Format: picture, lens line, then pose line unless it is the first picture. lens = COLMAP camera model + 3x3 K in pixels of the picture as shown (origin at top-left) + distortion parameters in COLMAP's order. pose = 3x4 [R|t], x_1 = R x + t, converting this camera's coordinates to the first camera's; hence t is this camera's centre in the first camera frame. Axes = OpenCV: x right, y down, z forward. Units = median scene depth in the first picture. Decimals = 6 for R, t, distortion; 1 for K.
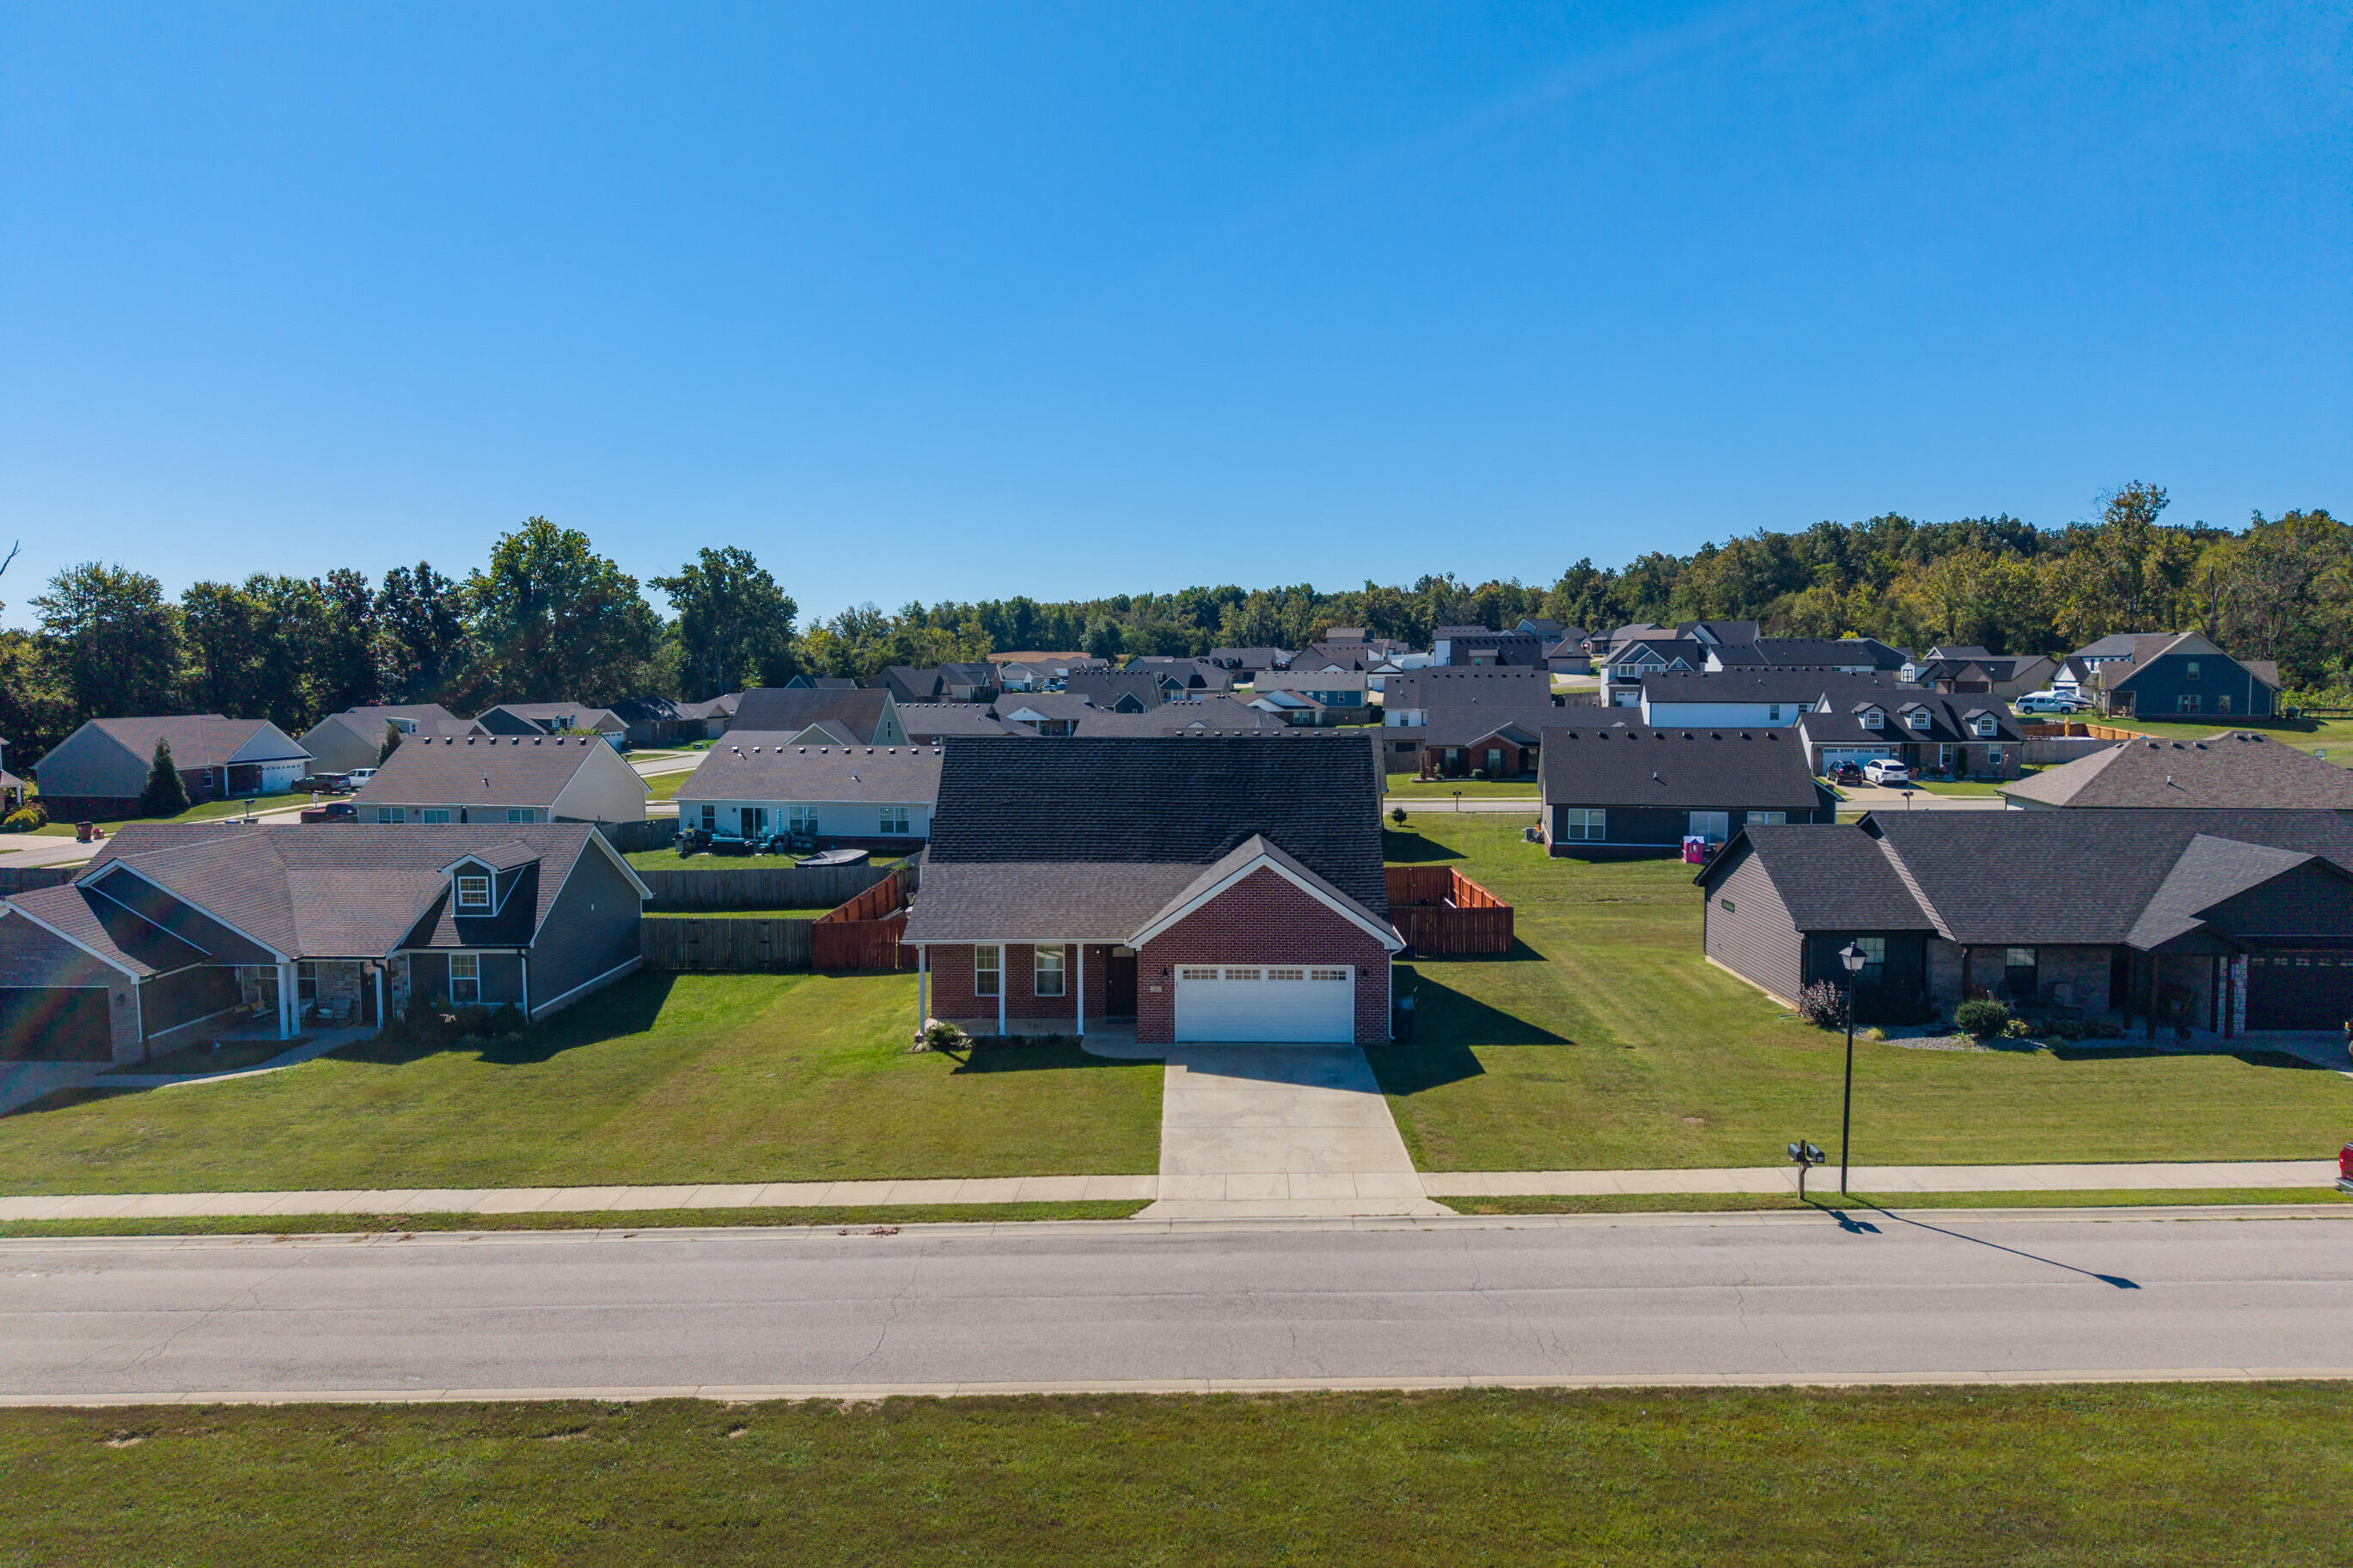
lens RADIAL K [[1565.3, 0, 1176.5], [0, 1565.3, 784.0], [0, 0, 1]] dist [0.038013, -0.036654]
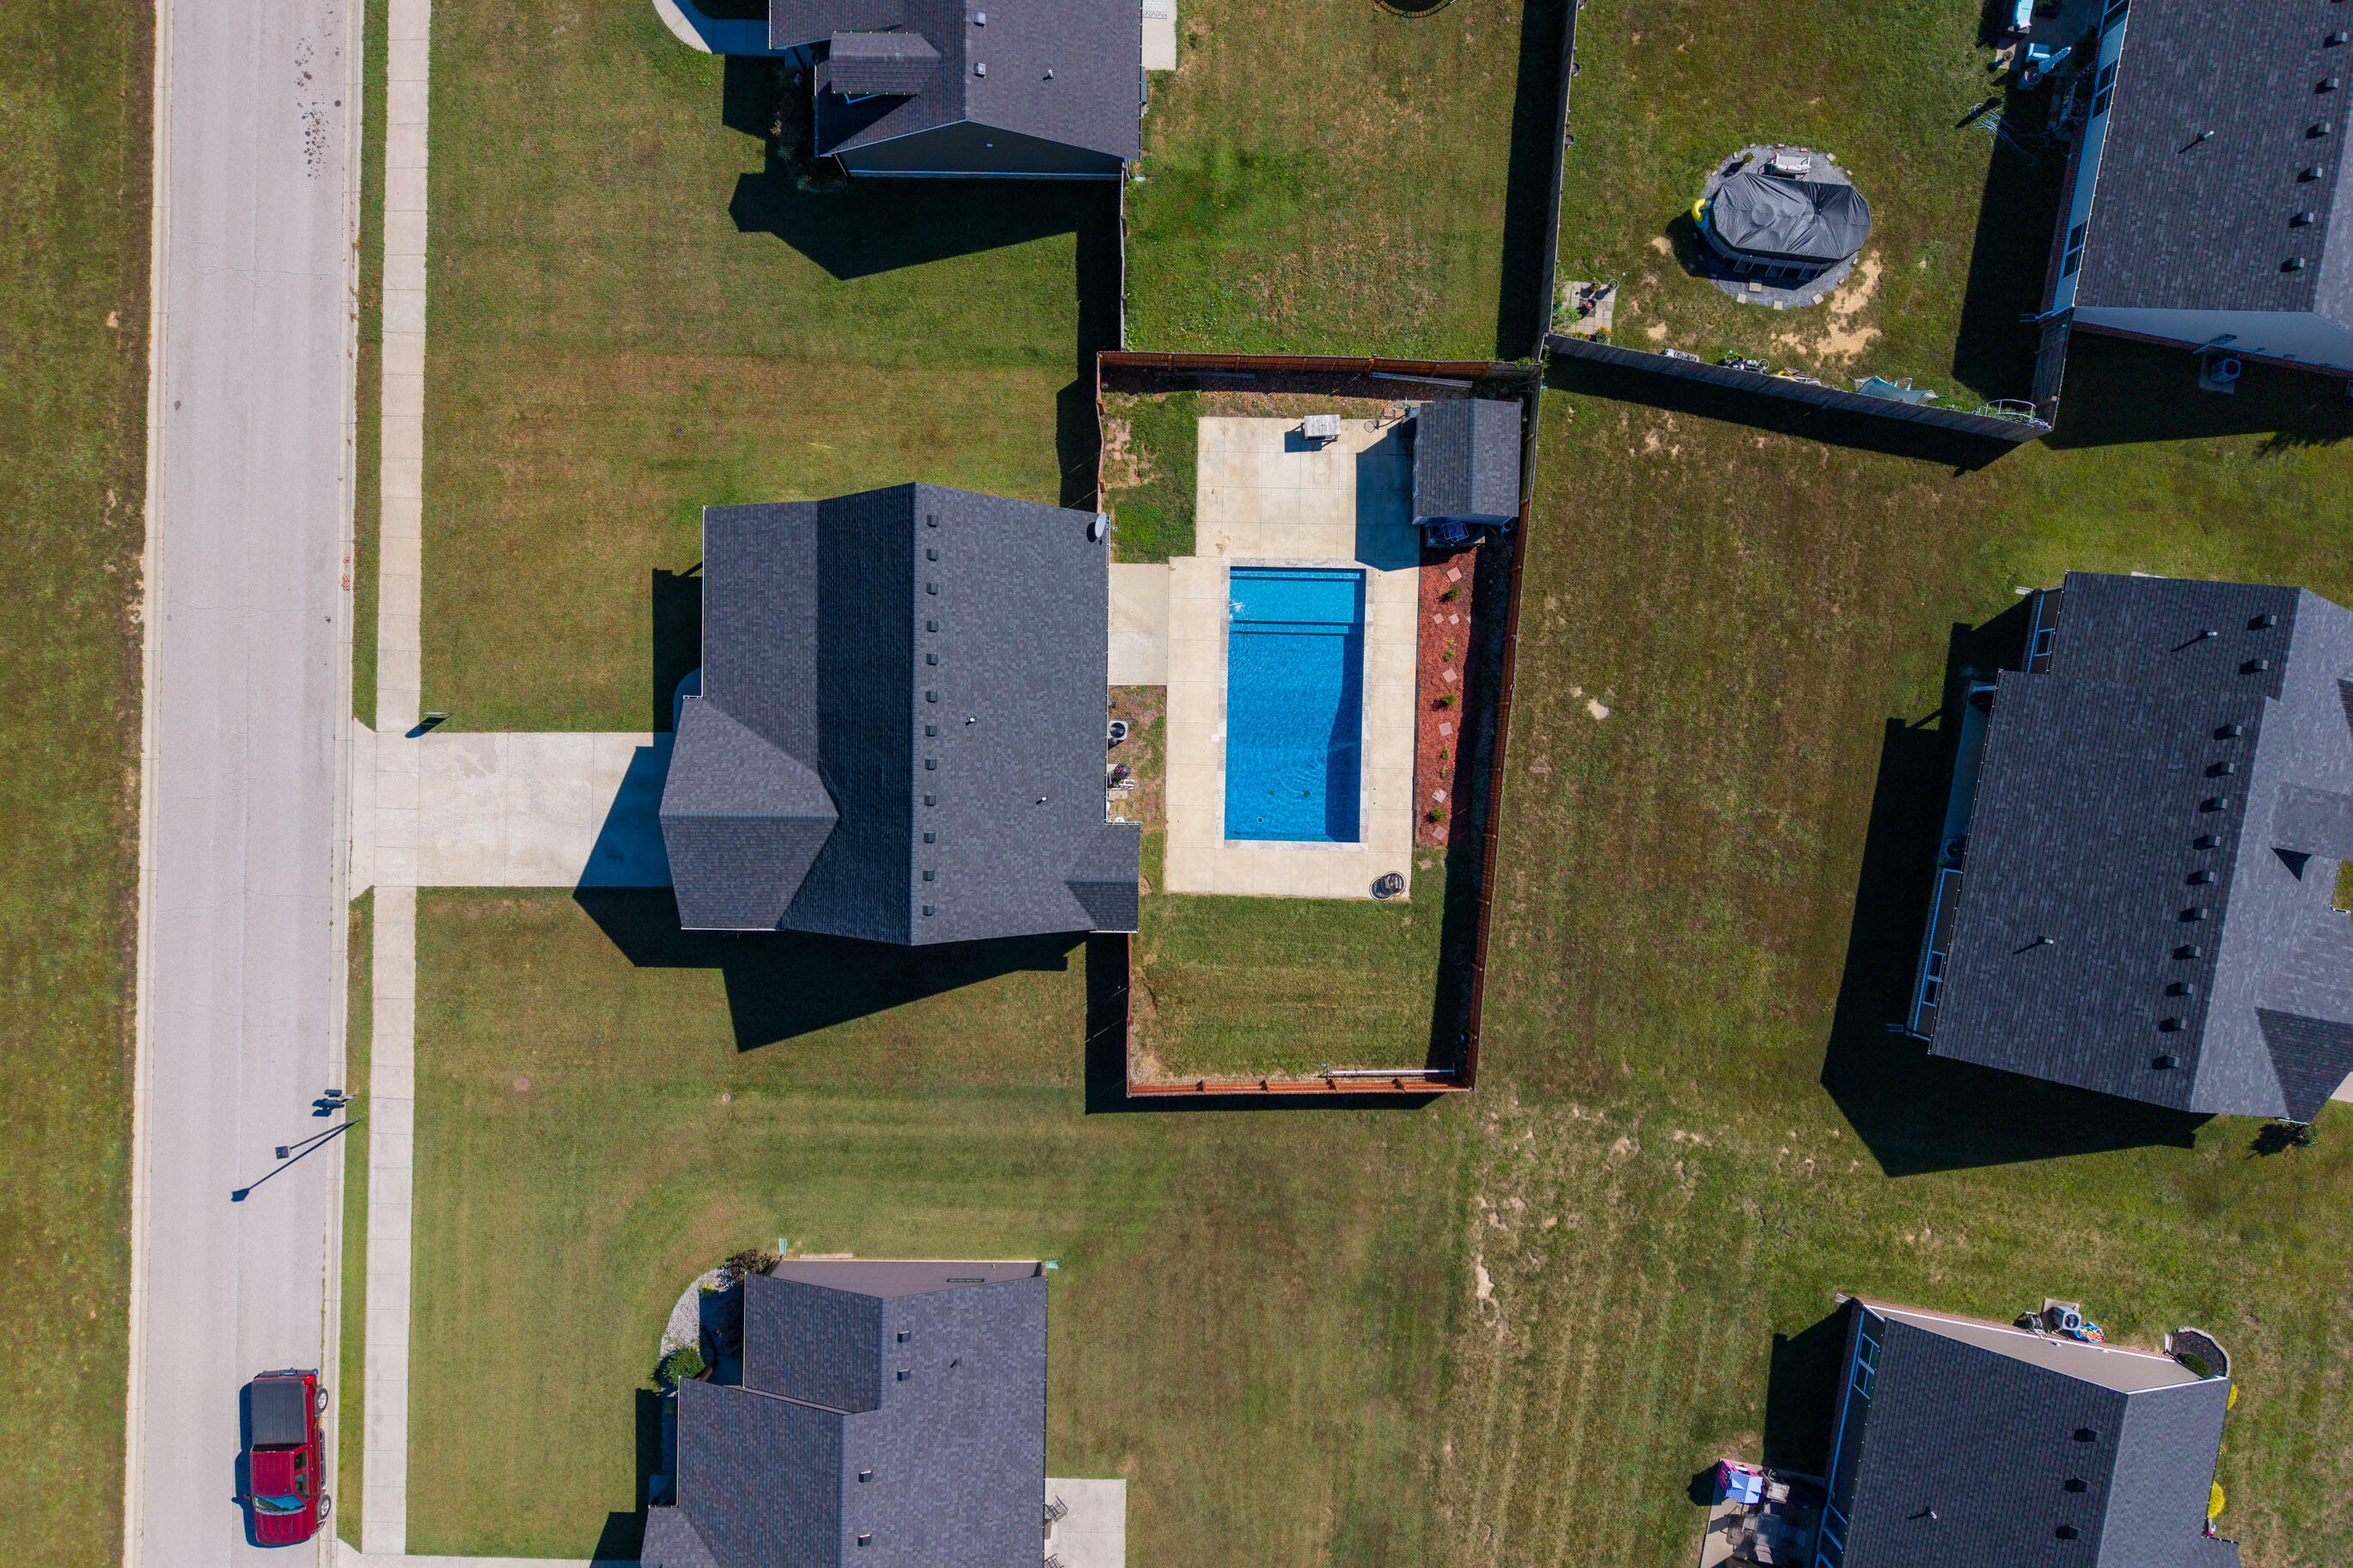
lens RADIAL K [[1565.3, 0, 1176.5], [0, 1565.3, 784.0], [0, 0, 1]] dist [0.038013, -0.036654]
pose [[0.010062, 0.999844, 0.014513, 0.020275], [-0.074623, -0.013723, 0.997117, -1.092719], [0.997161, -0.011116, 0.074473, 1.236752]]
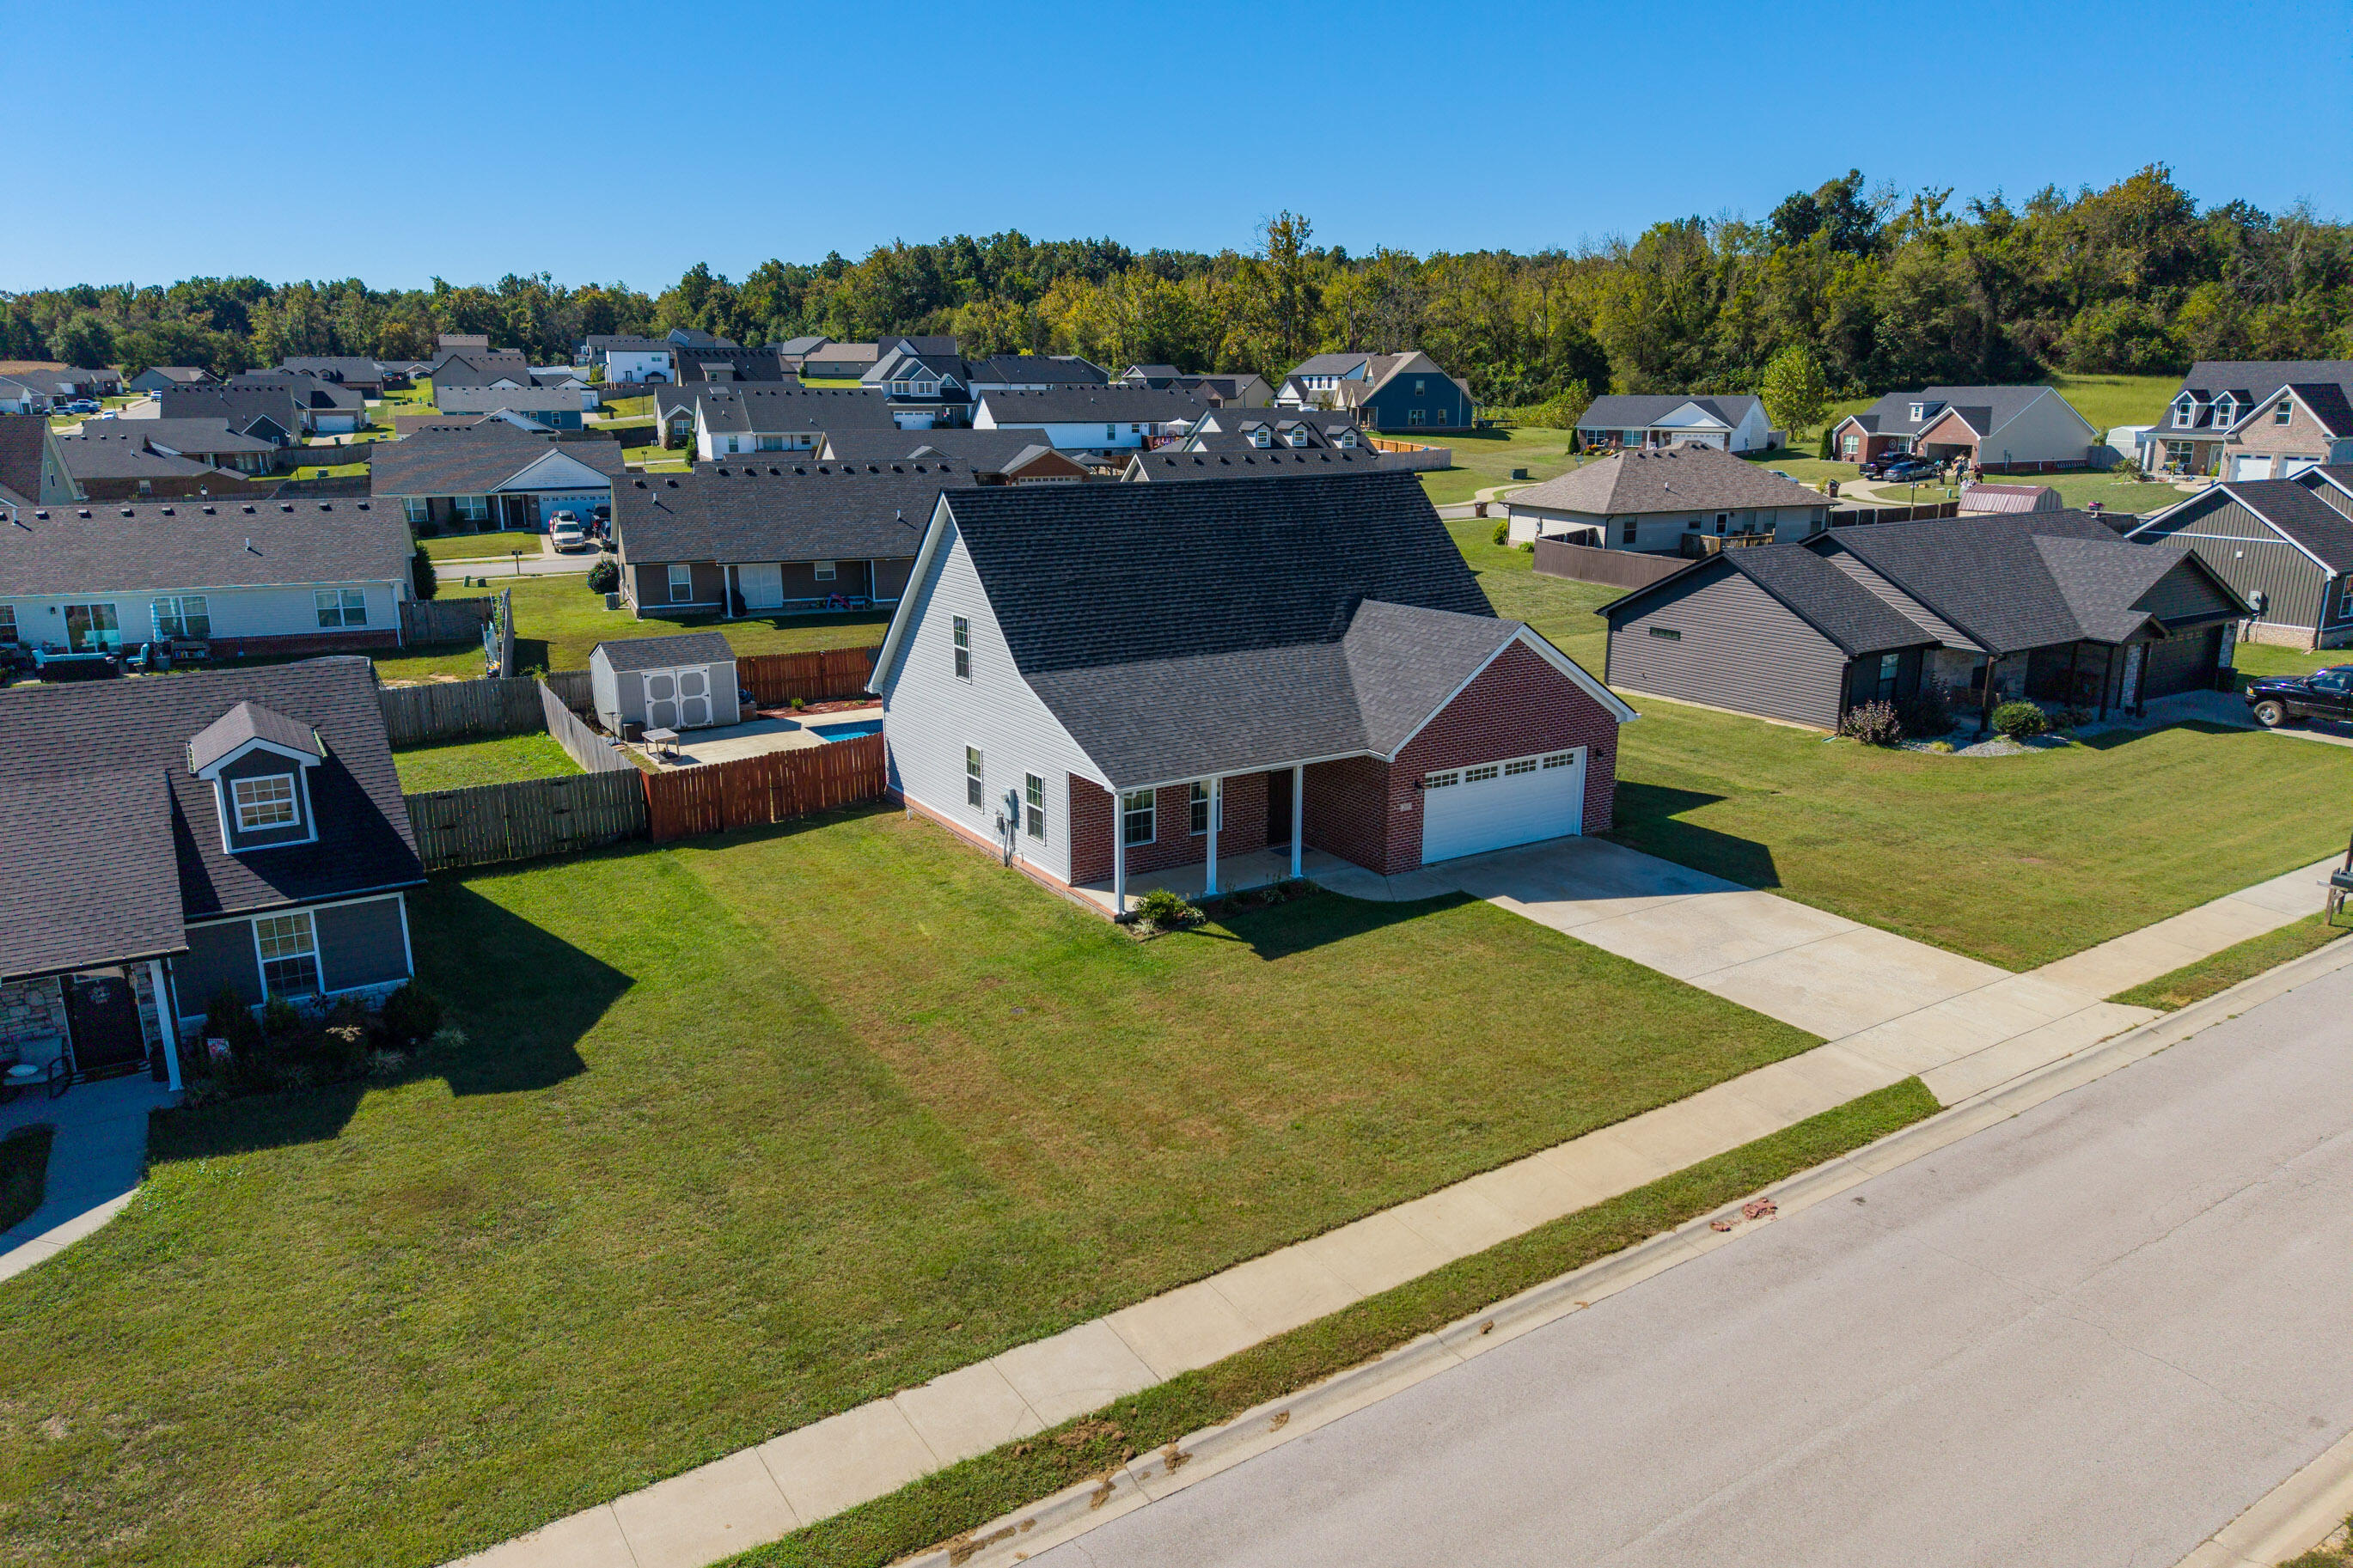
lens RADIAL K [[1565.3, 0, 1176.5], [0, 1565.3, 784.0], [0, 0, 1]] dist [0.038013, -0.036654]
pose [[0.834908, -0.136291, 0.533247, -0.514027], [0.041215, 0.981617, 0.186357, -0.030848], [-0.548844, -0.133613, 0.825178, 0.398784]]
